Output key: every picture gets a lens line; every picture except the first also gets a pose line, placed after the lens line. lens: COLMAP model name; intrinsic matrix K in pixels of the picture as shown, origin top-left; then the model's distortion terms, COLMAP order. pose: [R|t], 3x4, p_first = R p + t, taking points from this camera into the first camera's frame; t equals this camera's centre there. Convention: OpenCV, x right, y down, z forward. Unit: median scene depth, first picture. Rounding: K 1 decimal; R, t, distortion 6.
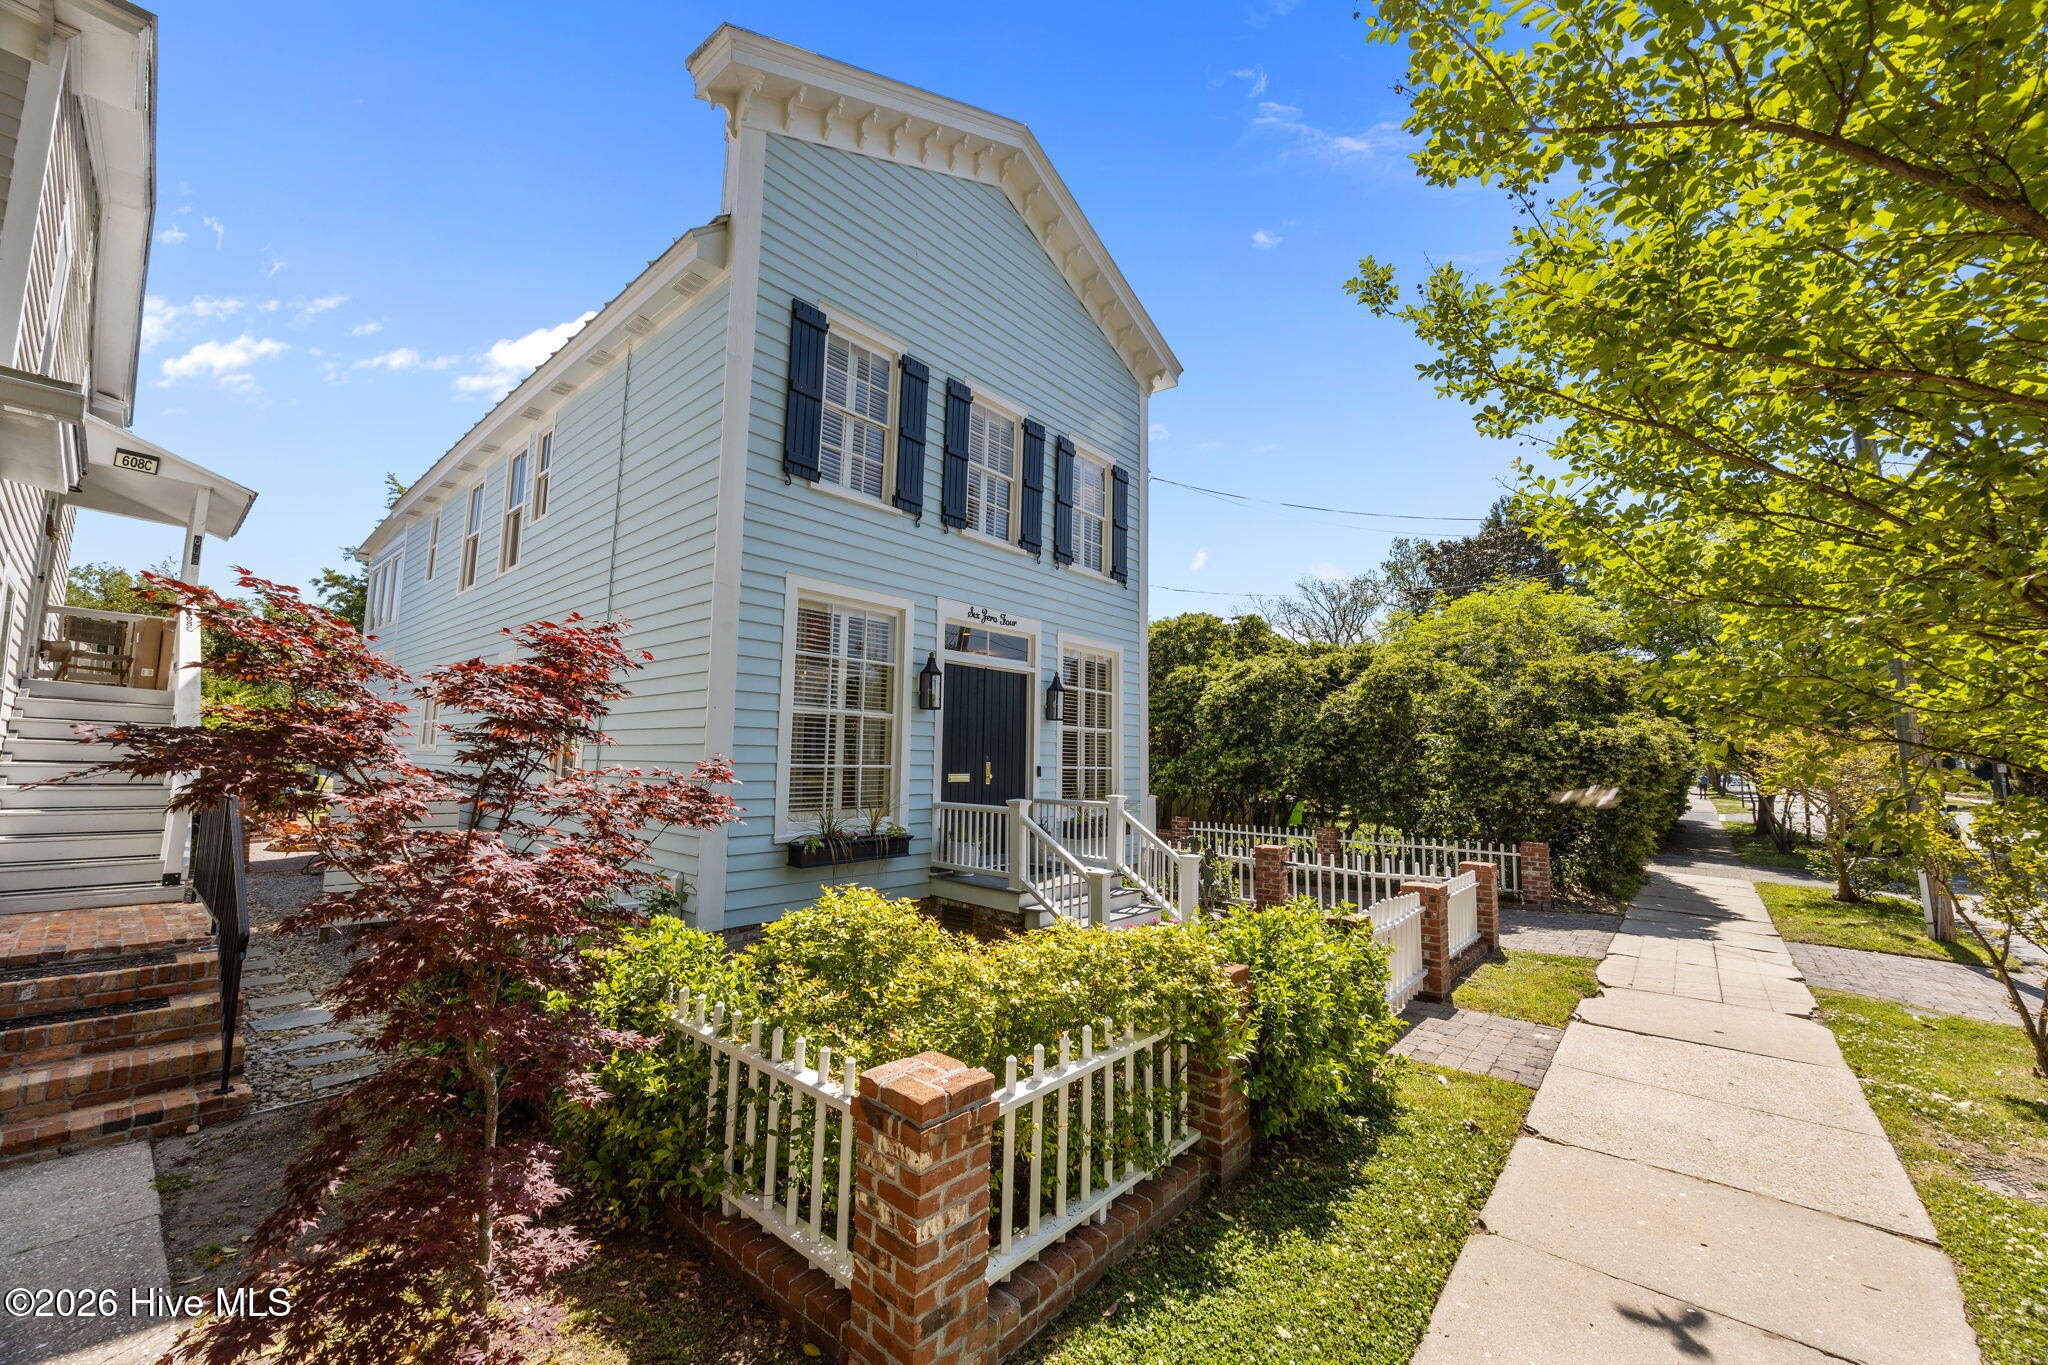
lens RADIAL K [[783.0, 0, 1022.4], [0, 783.0, 691.8], [0, 0, 1]] dist [0.000313, -0.000038]
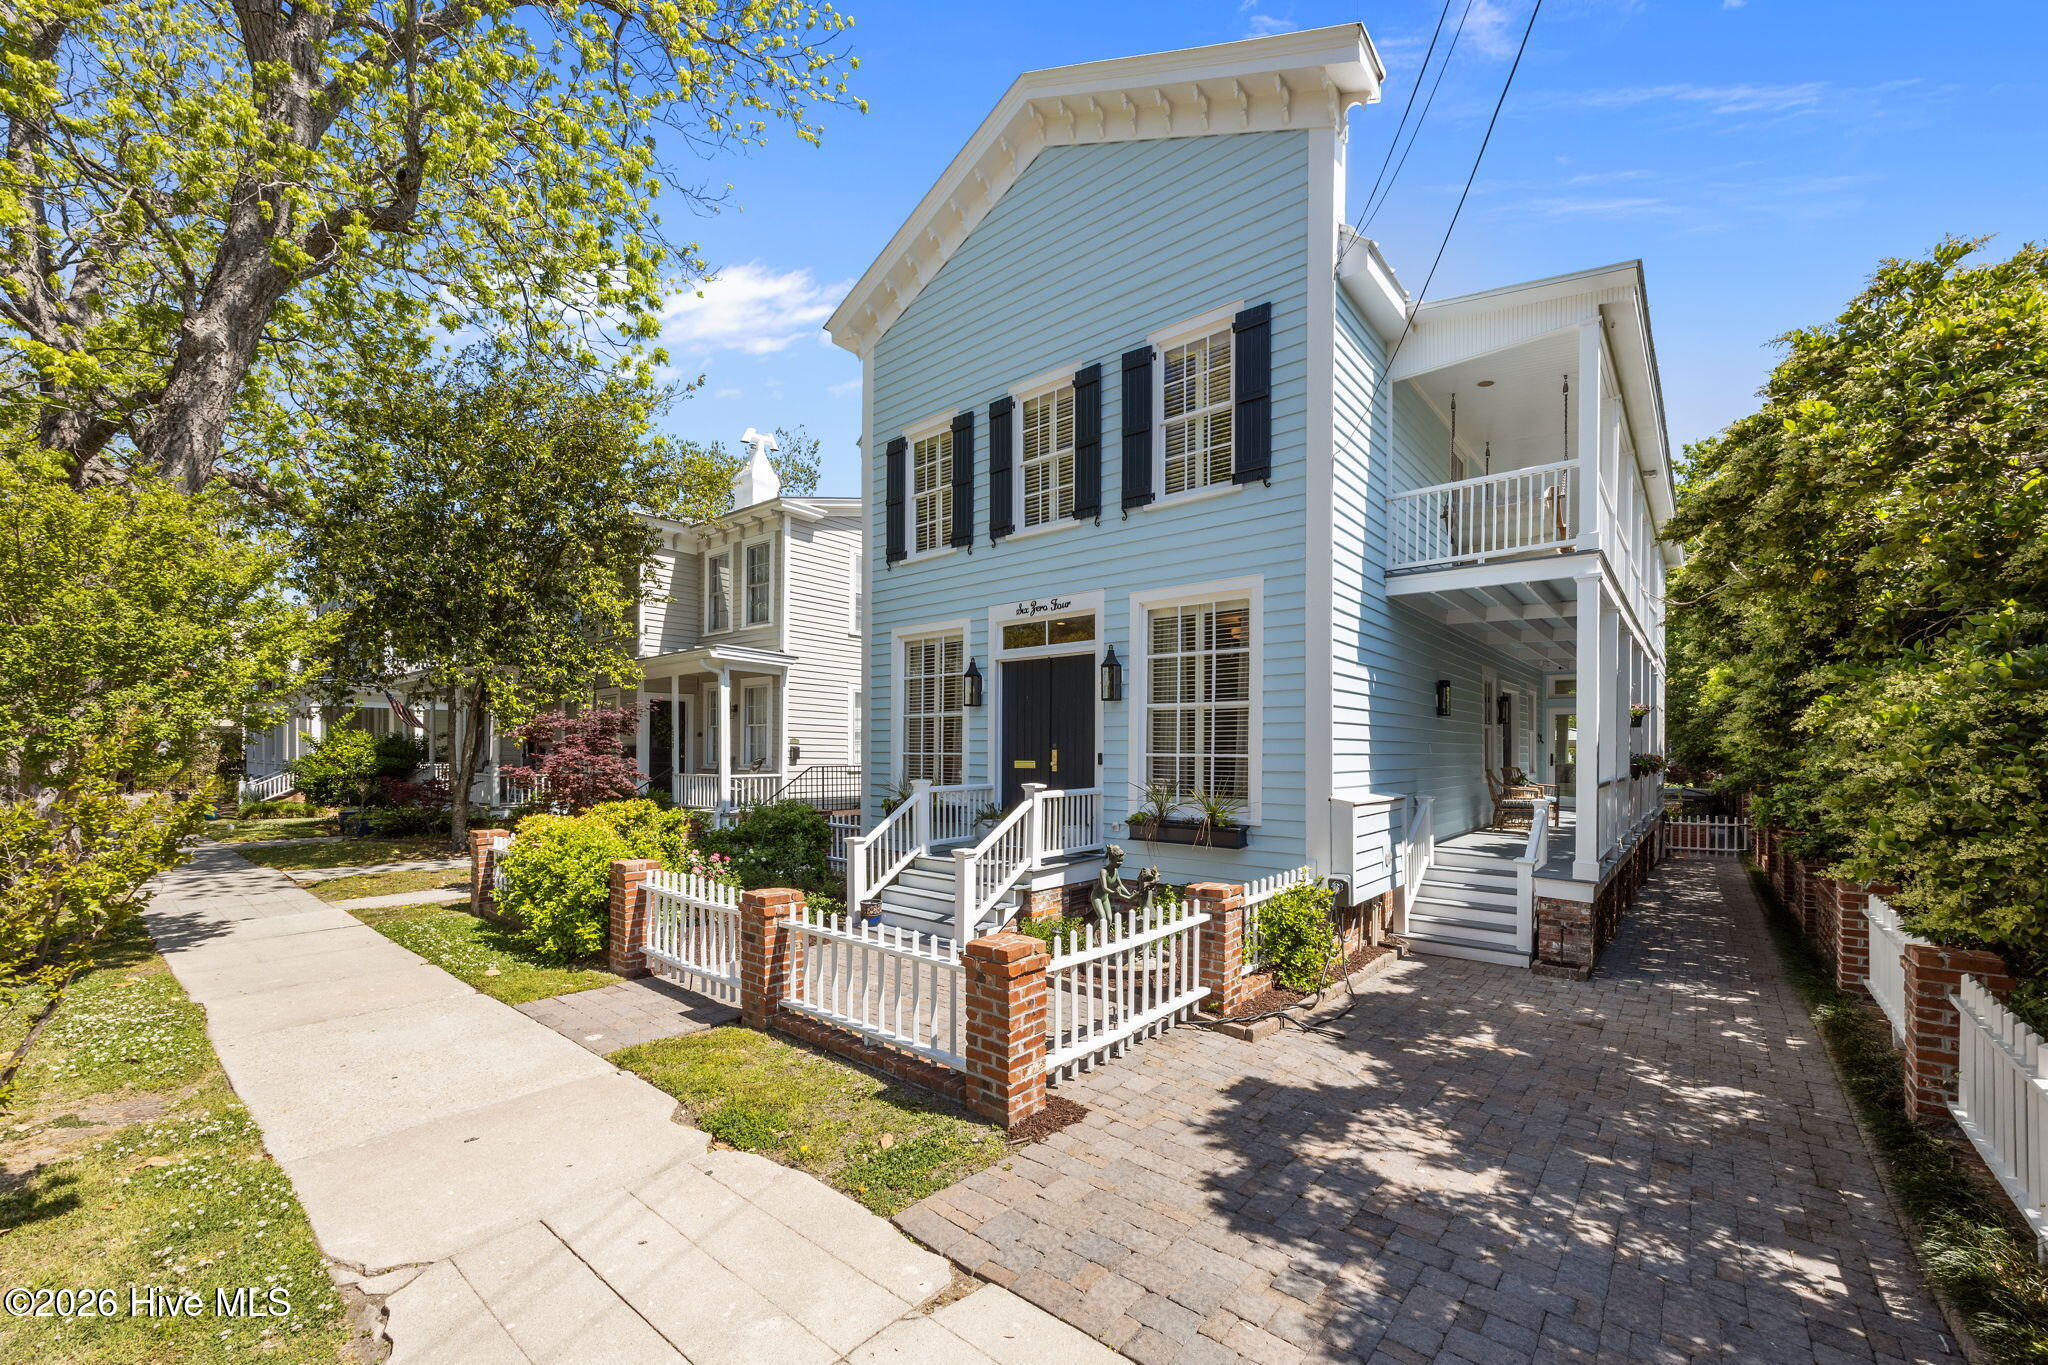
lens RADIAL K [[805.9, 0, 1028.2], [0, 805.9, 767.0], [0, 0, 1]] dist [0.000694, 0.000087]
pose [[0.026010, 0.000062, -0.999662, 1.062774], [0.084630, 0.996410, 0.002264, 0.113766], [0.996073, -0.084661, 0.025912, 0.995573]]
